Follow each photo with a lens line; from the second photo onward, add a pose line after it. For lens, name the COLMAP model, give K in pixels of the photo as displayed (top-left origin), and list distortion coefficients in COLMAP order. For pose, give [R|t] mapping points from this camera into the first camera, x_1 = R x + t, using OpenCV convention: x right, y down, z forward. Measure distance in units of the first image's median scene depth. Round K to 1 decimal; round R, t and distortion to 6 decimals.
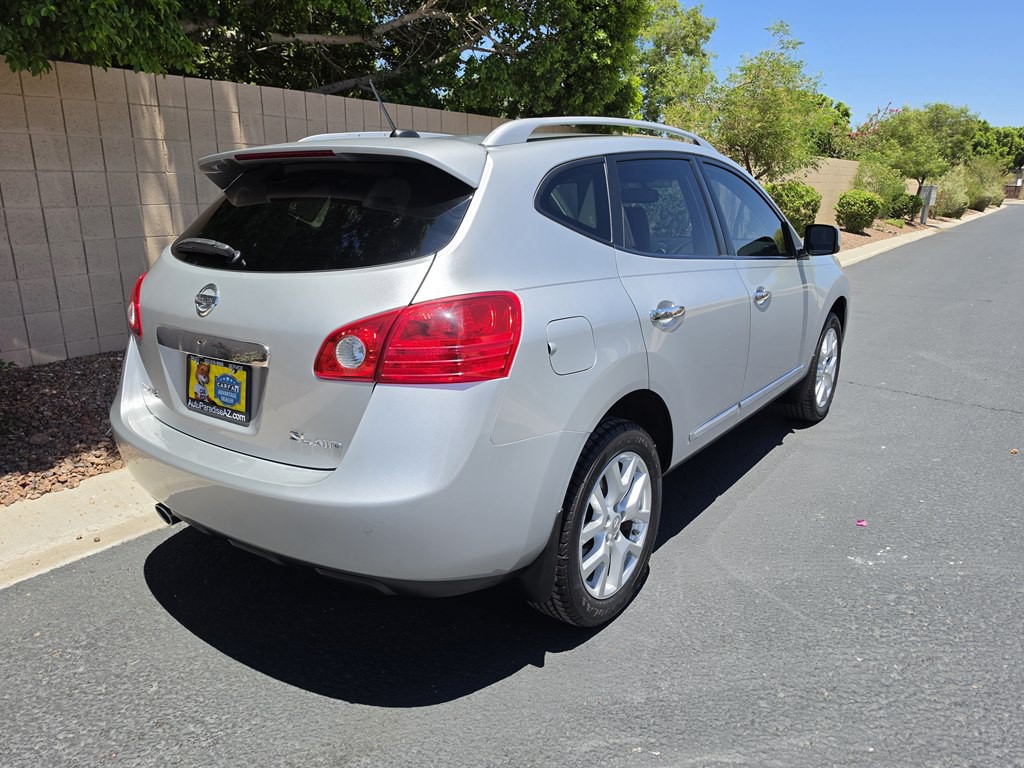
lens RADIAL K [[722.8, 0, 517.6], [0, 722.8, 384.1], [0, 0, 1]] dist [0.039666, -0.042245]
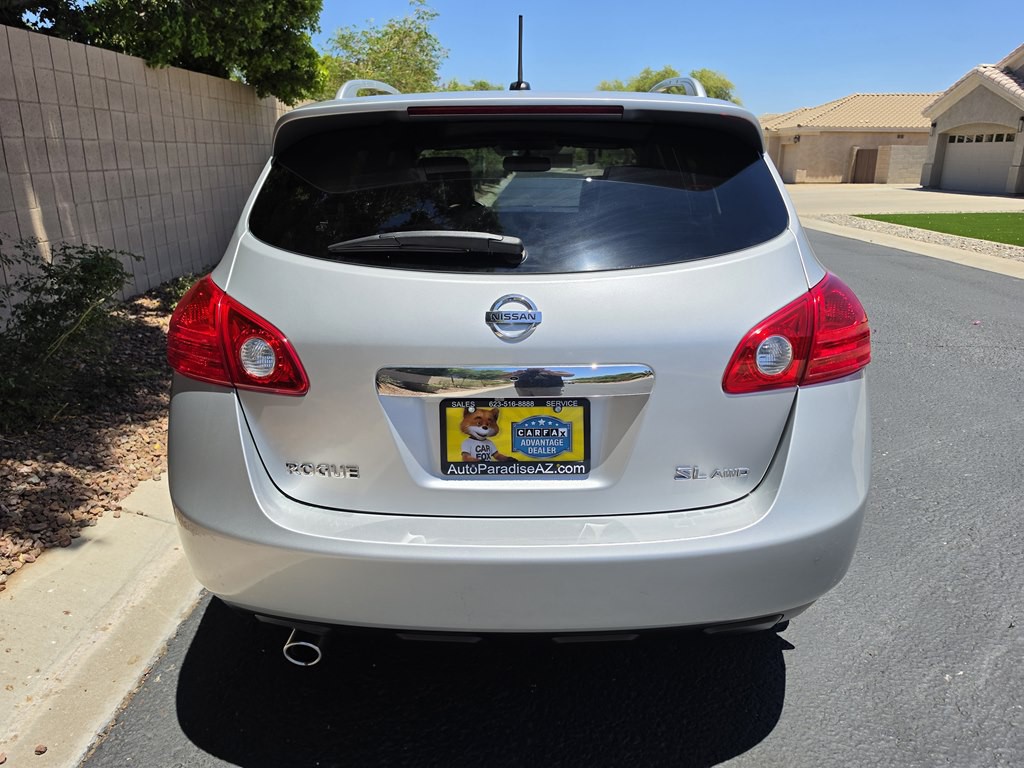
lens RADIAL K [[722.8, 0, 517.4], [0, 722.8, 379.9], [0, 0, 1]] dist [0.039666, -0.042245]
pose [[0.810449, -0.171477, 0.560150, -0.291065], [0.151846, 0.985010, 0.081840, -0.039741], [-0.565787, 0.018730, 0.824339, 0.149599]]
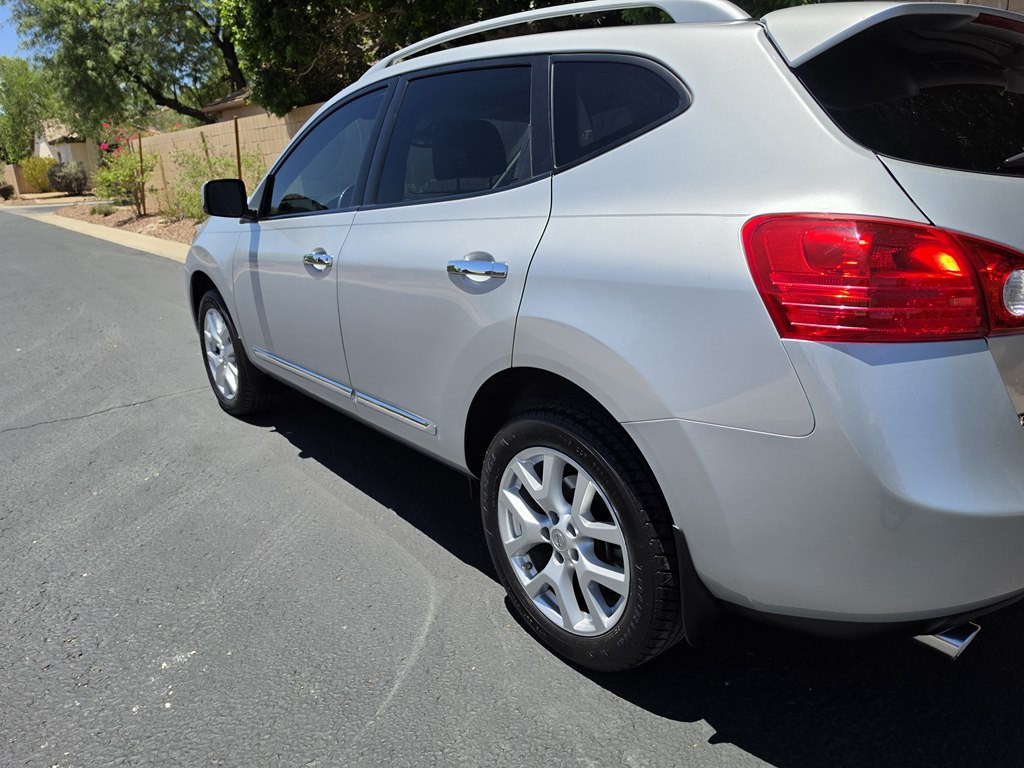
lens RADIAL K [[722.8, 0, 529.3], [0, 722.8, 394.7], [0, 0, 1]] dist [0.039666, -0.042245]
pose [[0.258956, -0.295860, 0.919461, -0.462918], [0.272016, 0.935742, 0.224489, -0.100172], [-0.926795, 0.191975, 0.322794, 0.486458]]
